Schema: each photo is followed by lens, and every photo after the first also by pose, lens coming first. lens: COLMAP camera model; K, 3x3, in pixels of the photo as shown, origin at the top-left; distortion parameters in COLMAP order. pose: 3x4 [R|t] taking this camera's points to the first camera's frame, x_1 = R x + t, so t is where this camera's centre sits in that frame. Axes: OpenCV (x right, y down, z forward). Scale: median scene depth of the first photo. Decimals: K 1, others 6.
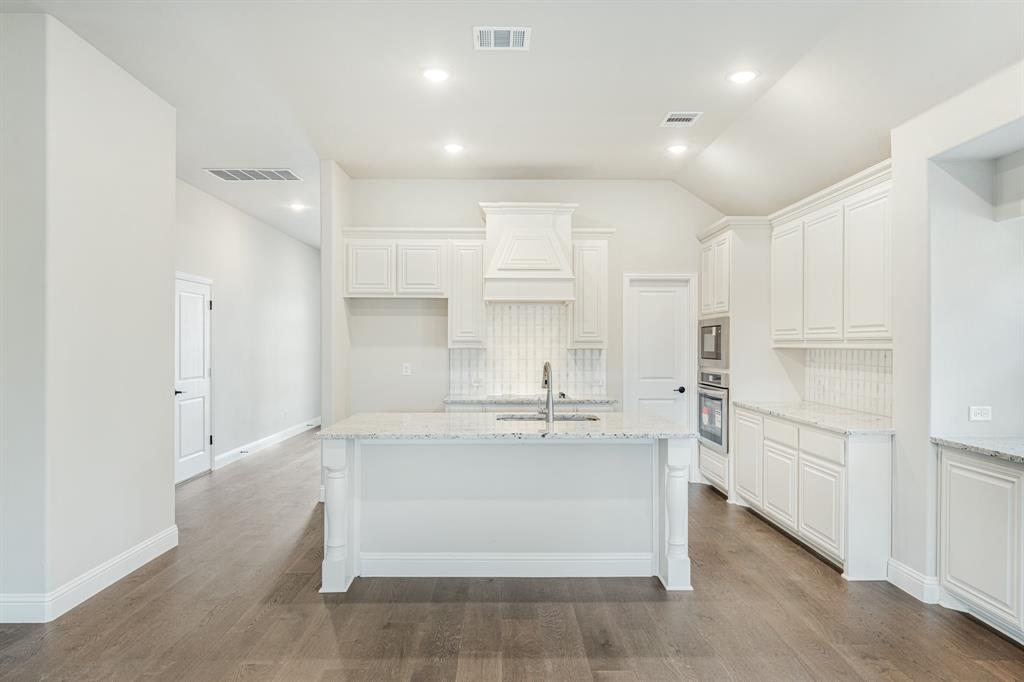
lens RADIAL K [[631.0, 0, 510.9], [0, 631.0, 344.0], [0, 0, 1]] dist [-0.001802, -0.000112]
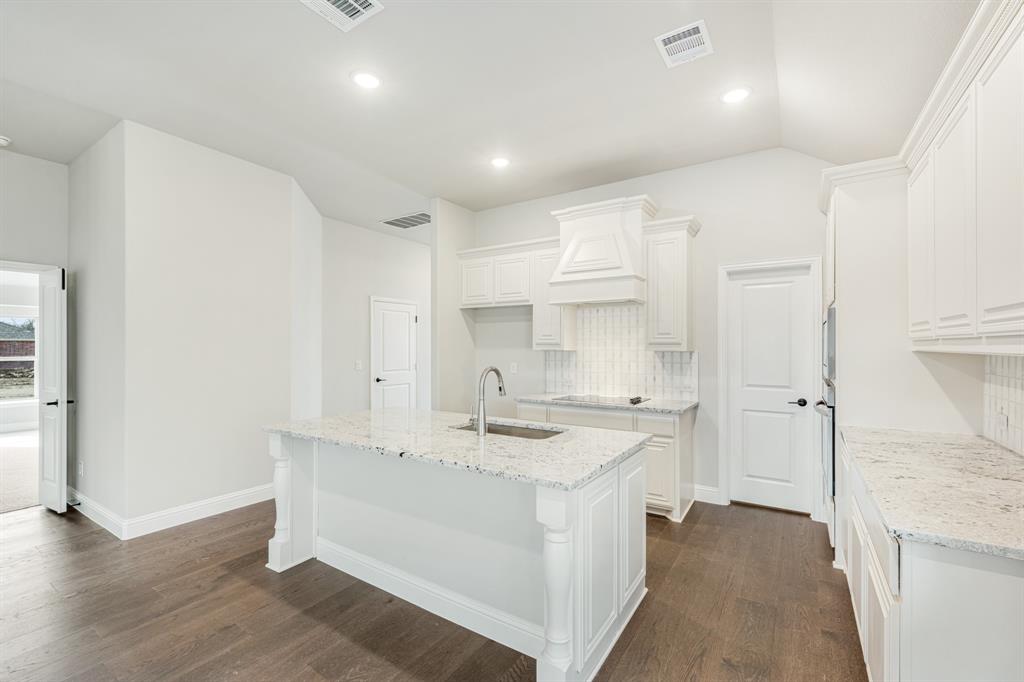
lens RADIAL K [[439.1, 0, 512.7], [0, 439.1, 344.4], [0, 0, 1]] dist [0.000513, 0.000067]
pose [[0.830336, -0.004010, -0.557249, 0.300425], [0.001623, 0.999987, -0.004778, 0.000194], [0.557261, 0.003063, 0.830331, 0.353412]]
